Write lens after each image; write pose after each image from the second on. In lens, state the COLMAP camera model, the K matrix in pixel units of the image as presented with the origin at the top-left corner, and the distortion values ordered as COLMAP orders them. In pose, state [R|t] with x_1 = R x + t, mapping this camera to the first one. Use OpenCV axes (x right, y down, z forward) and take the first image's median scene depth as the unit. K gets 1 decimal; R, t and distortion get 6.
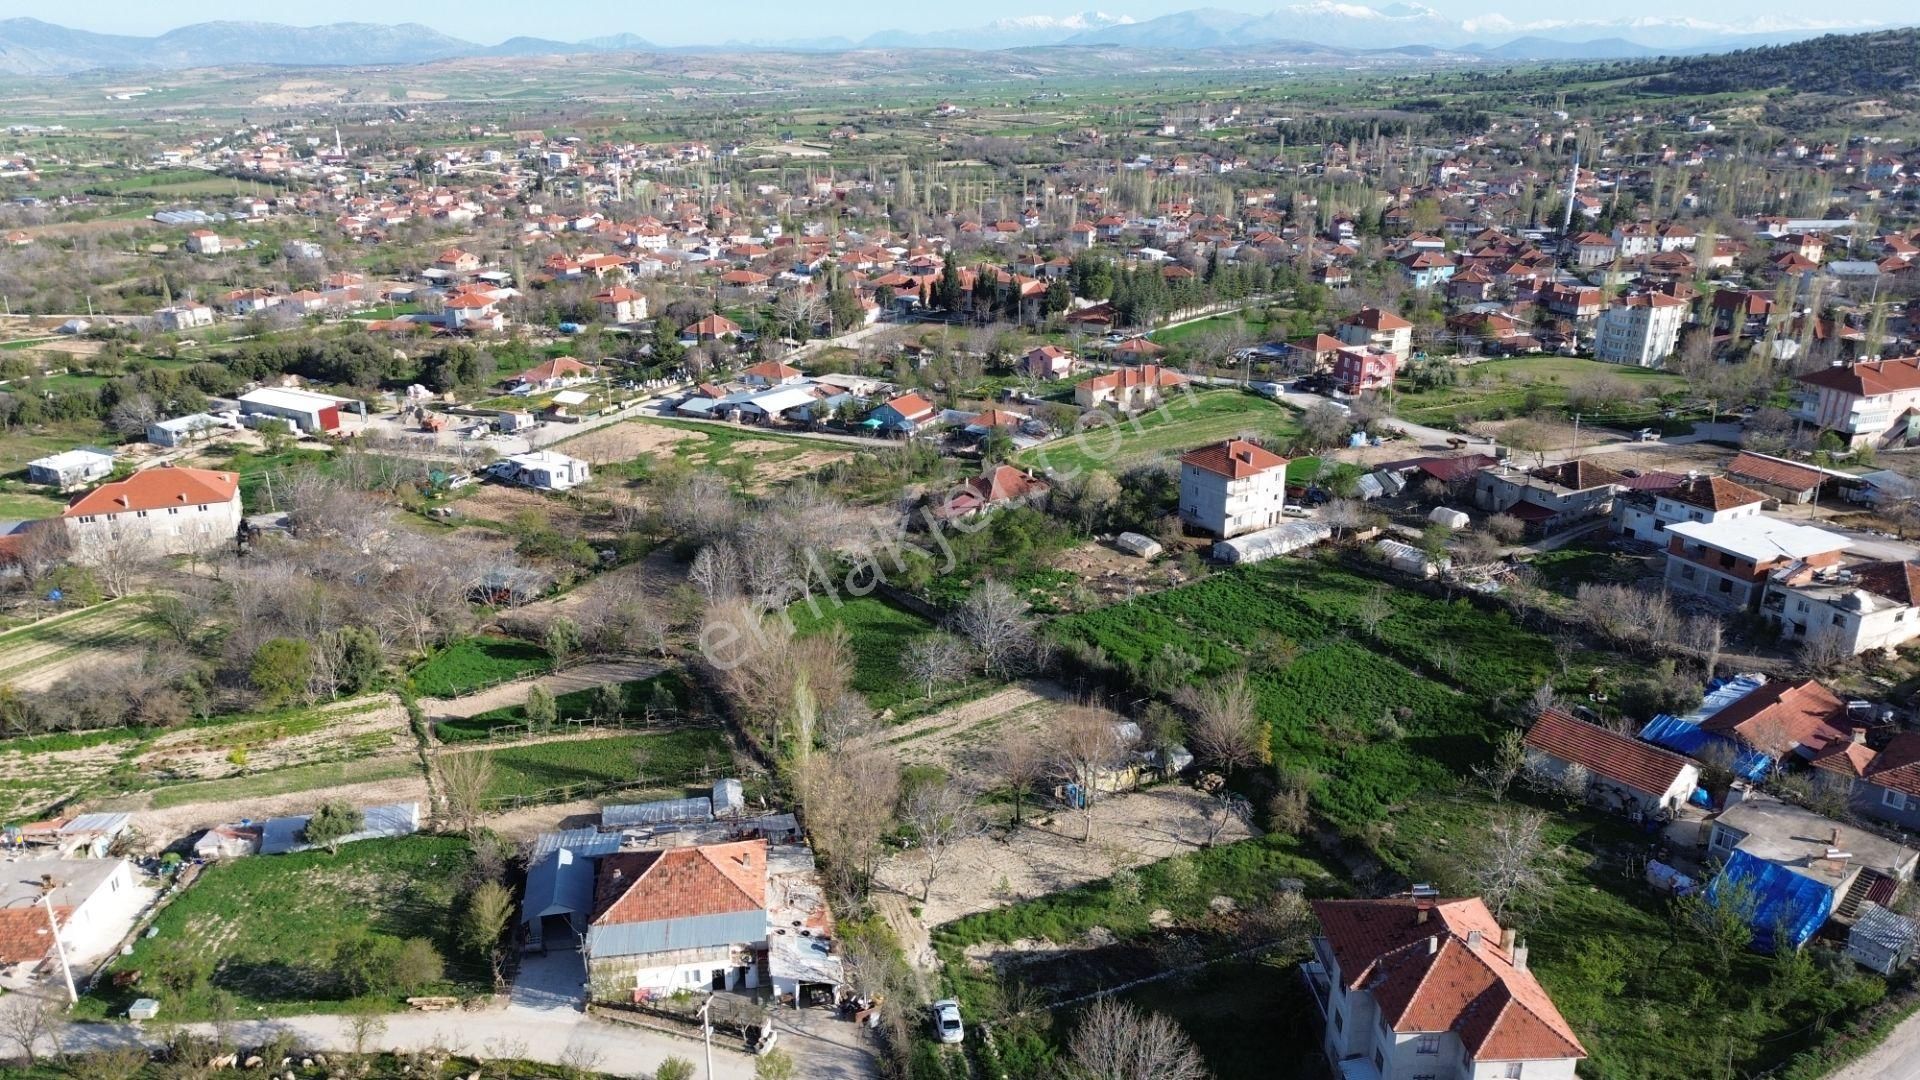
lens RADIAL K [[1351.8, 0, 957.5], [0, 1351.8, 533.4], [0, 0, 1]] dist [0.070968, -0.070742]
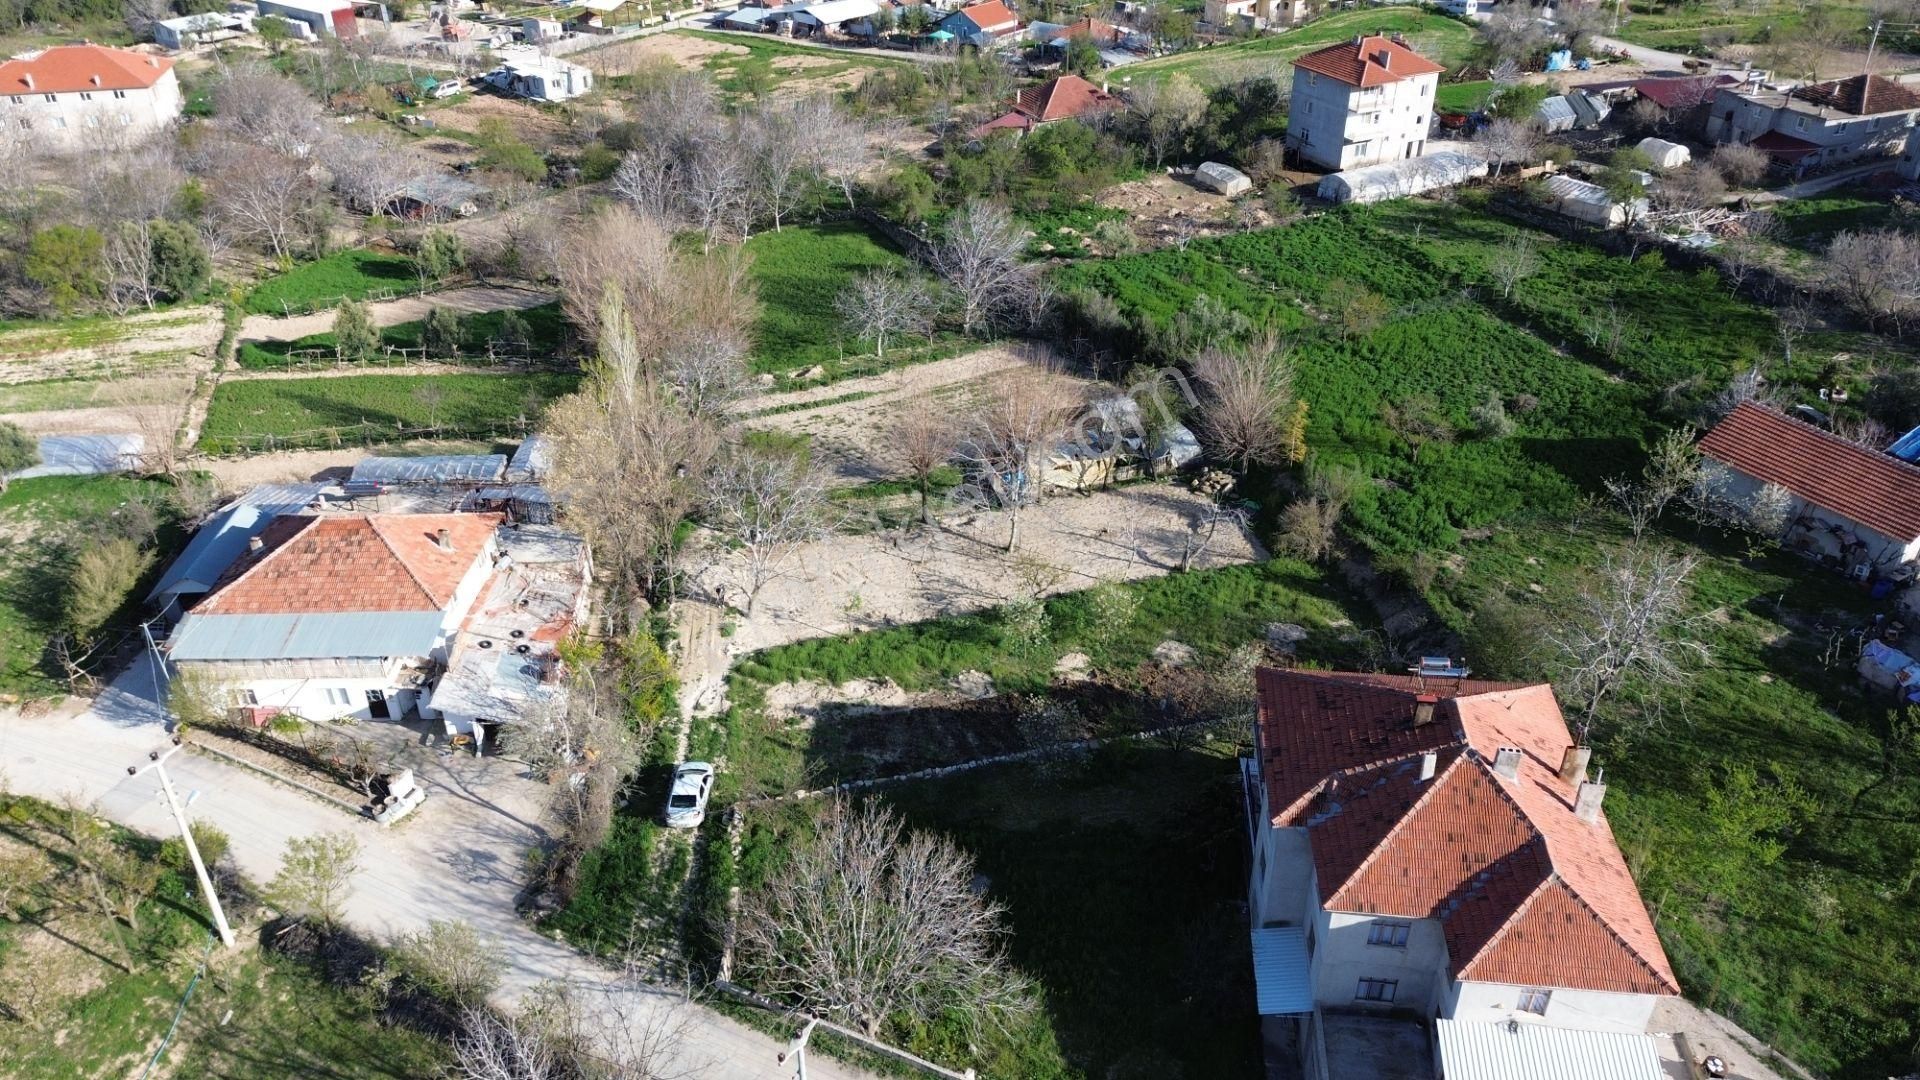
lens RADIAL K [[1351.8, 0, 957.5], [0, 1351.8, 533.4], [0, 0, 1]] dist [0.070968, -0.070742]
pose [[0.989263, 0.071073, -0.127702, 0.107361], [-0.041962, 0.975126, 0.217643, 0.045490], [0.139994, -0.209948, 0.967638, 0.218593]]
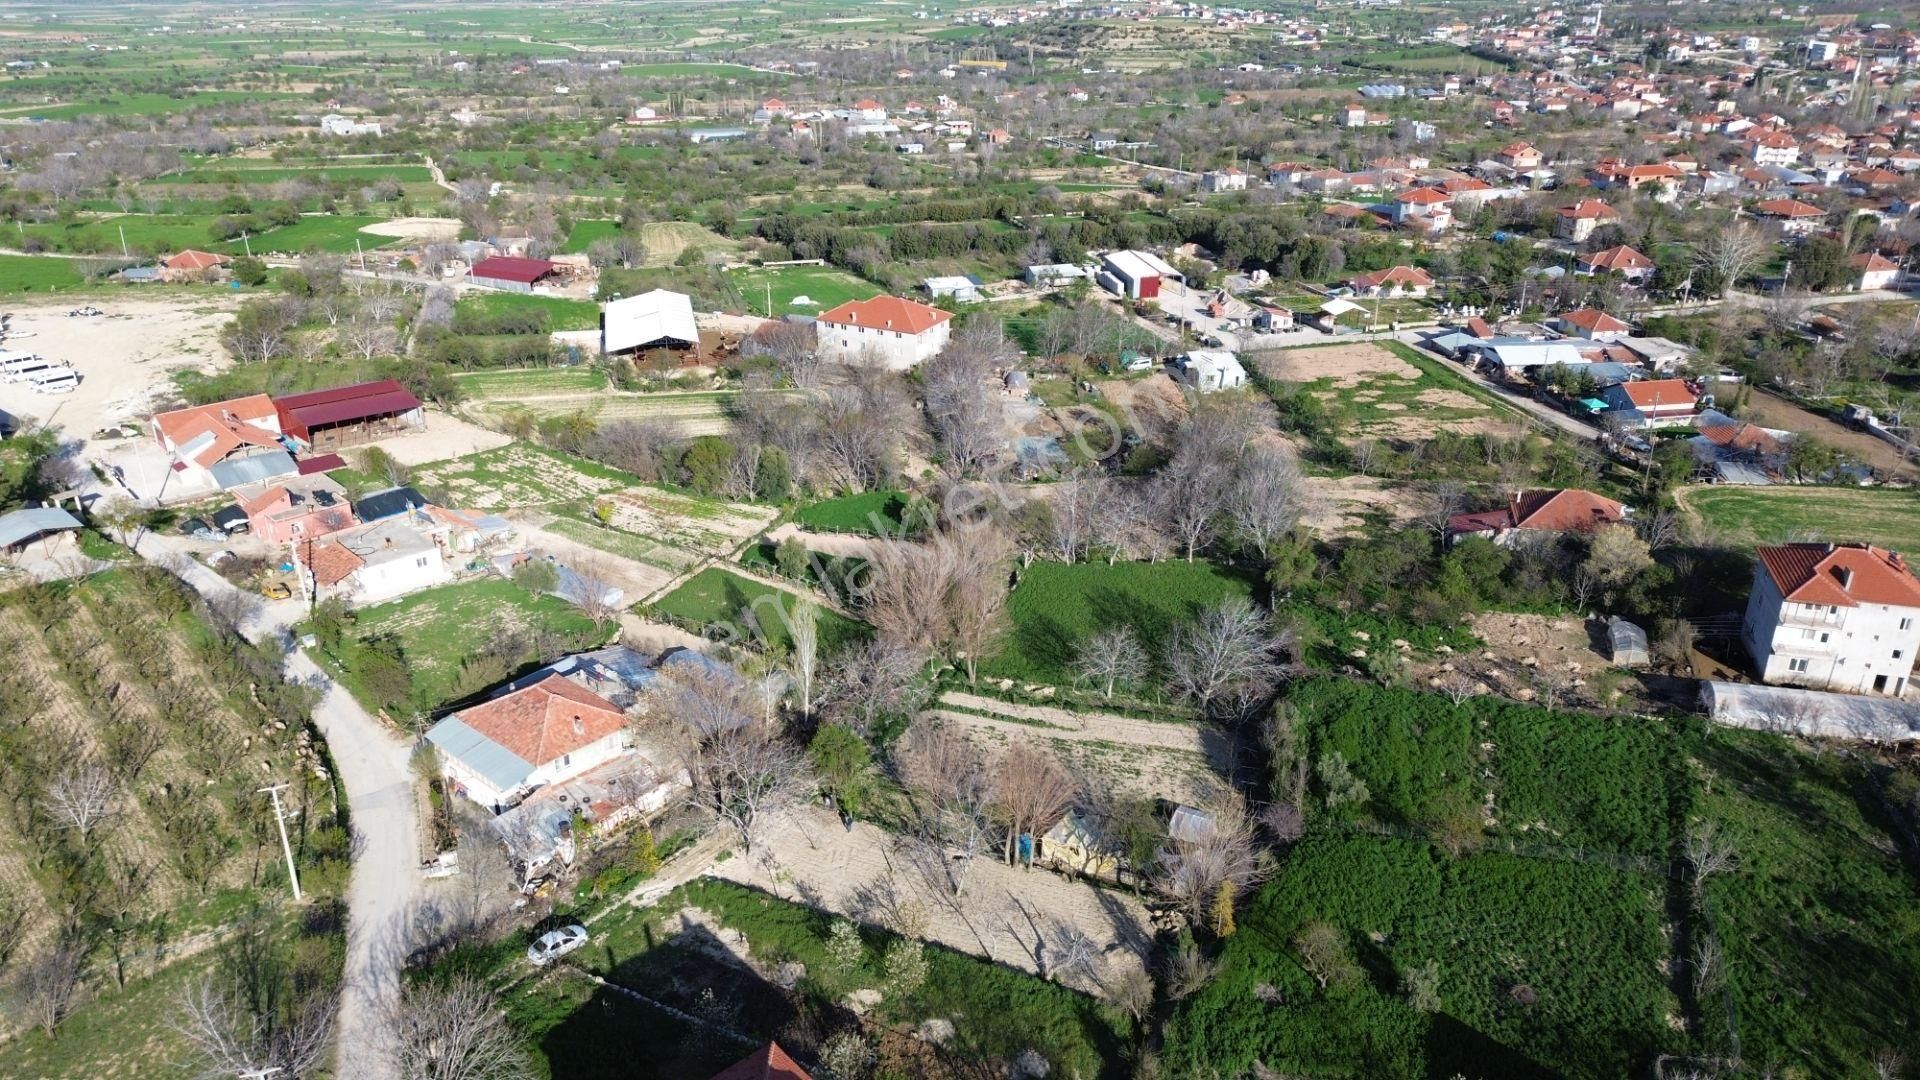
lens RADIAL K [[1344.6, 0, 960.0], [0, 1344.6, 540.0], [0, 0, 1]] dist [0.080517, -0.081325]
pose [[0.638812, 0.307893, -0.705068, 0.426548], [-0.247187, 0.949980, 0.190885, -0.099173], [0.728572, 0.052344, 0.682966, 0.282248]]
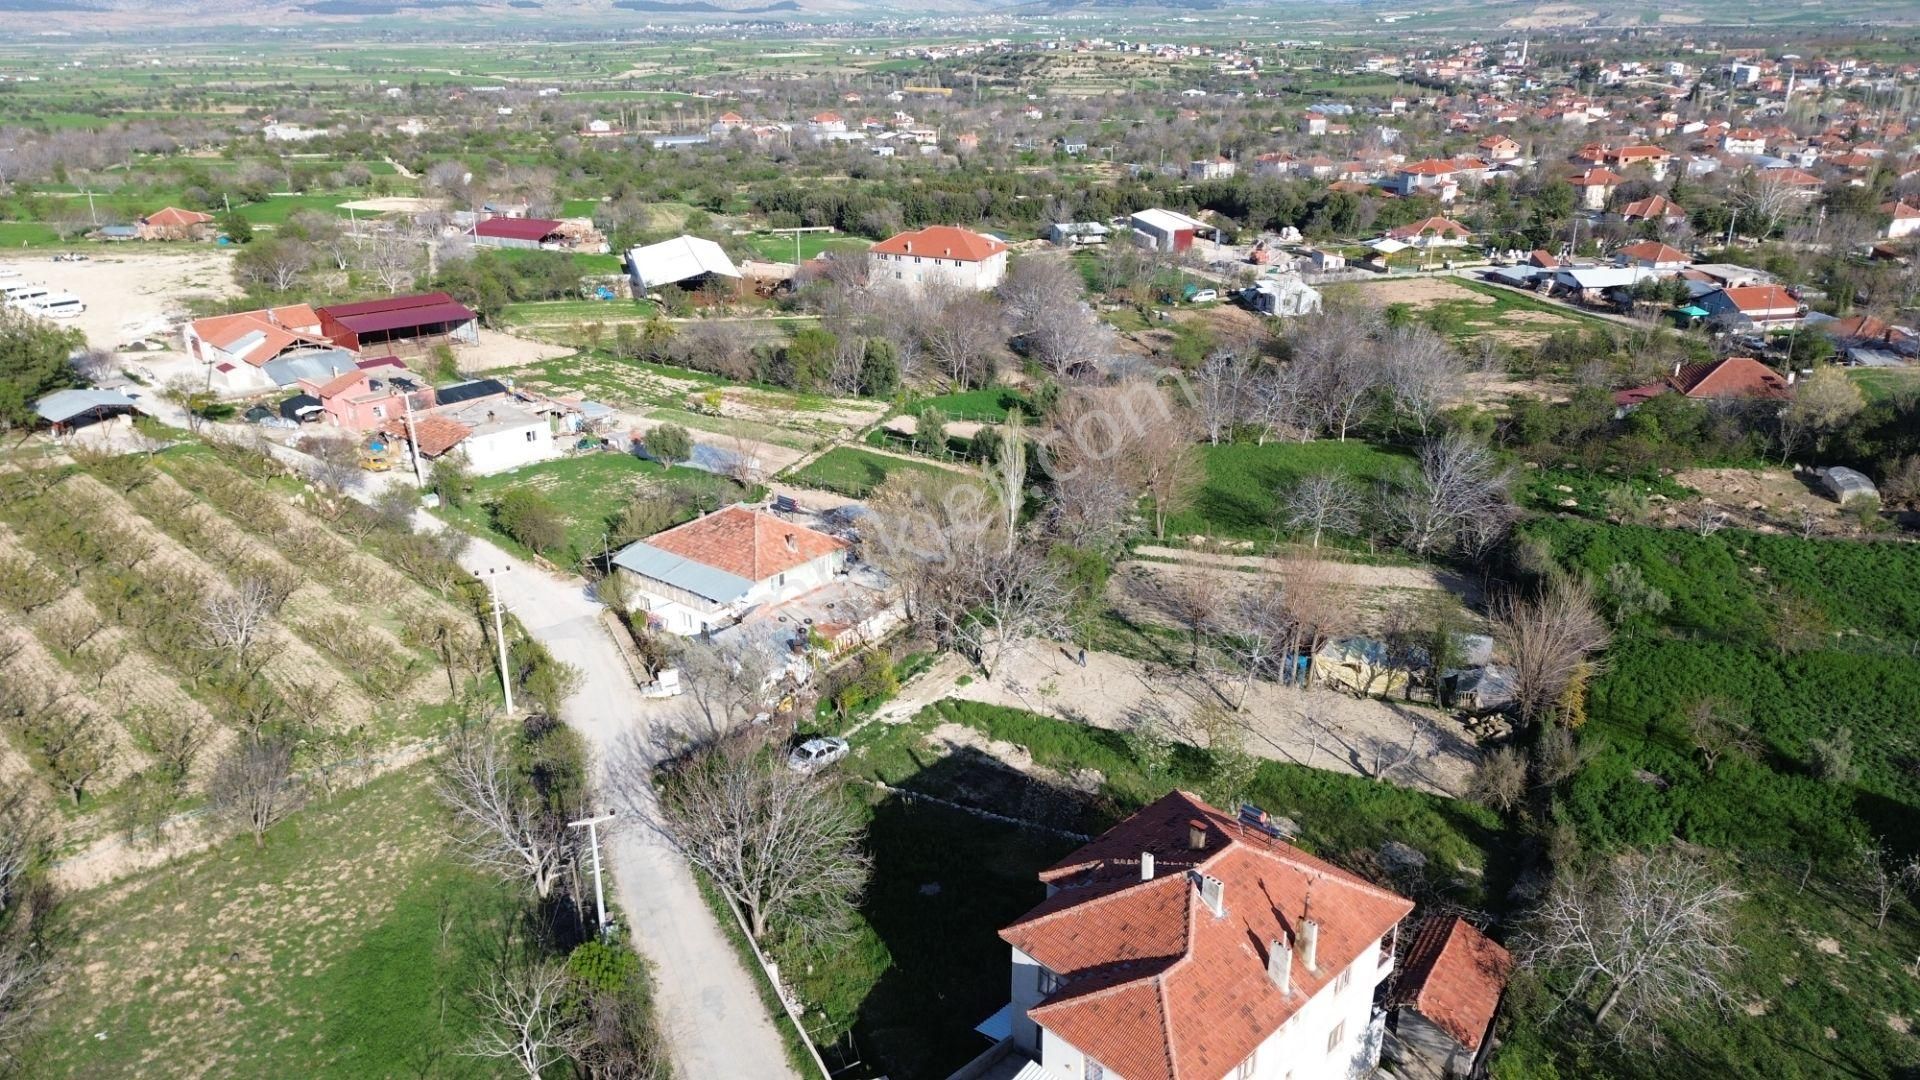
lens RADIAL K [[1344.6, 0, 960.0], [0, 1344.6, 540.0], [0, 0, 1]] dist [0.080517, -0.081325]
pose [[0.679615, 0.275669, -0.679802, 0.325141], [-0.241192, 0.959153, 0.147824, 0.042059], [0.692784, 0.063500, 0.718344, 0.236559]]
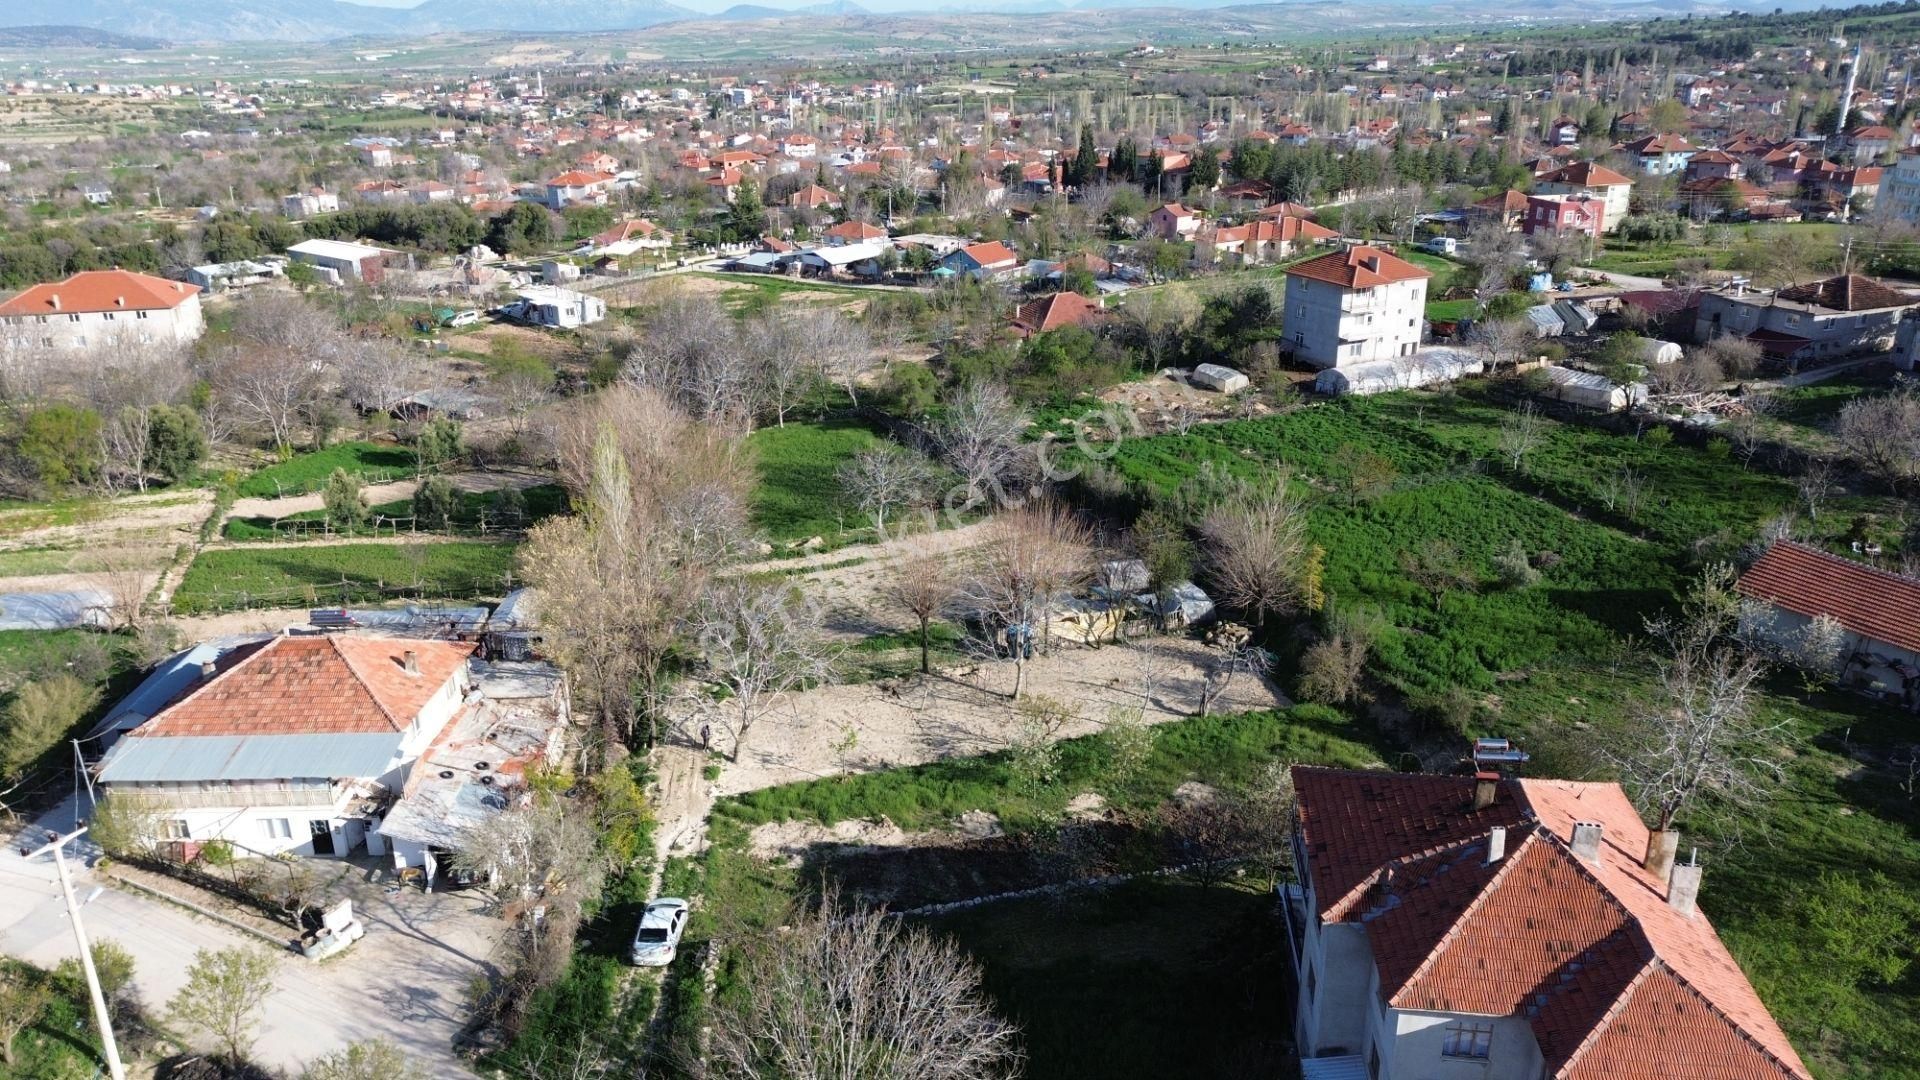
lens RADIAL K [[1351.8, 0, 957.5], [0, 1351.8, 533.4], [0, 0, 1]] dist [0.070968, -0.070742]
pose [[0.989247, 0.043527, -0.139626, 0.106316], [-0.040397, 0.998867, 0.025175, 0.089388], [0.140564, -0.019264, 0.989884, 0.235489]]
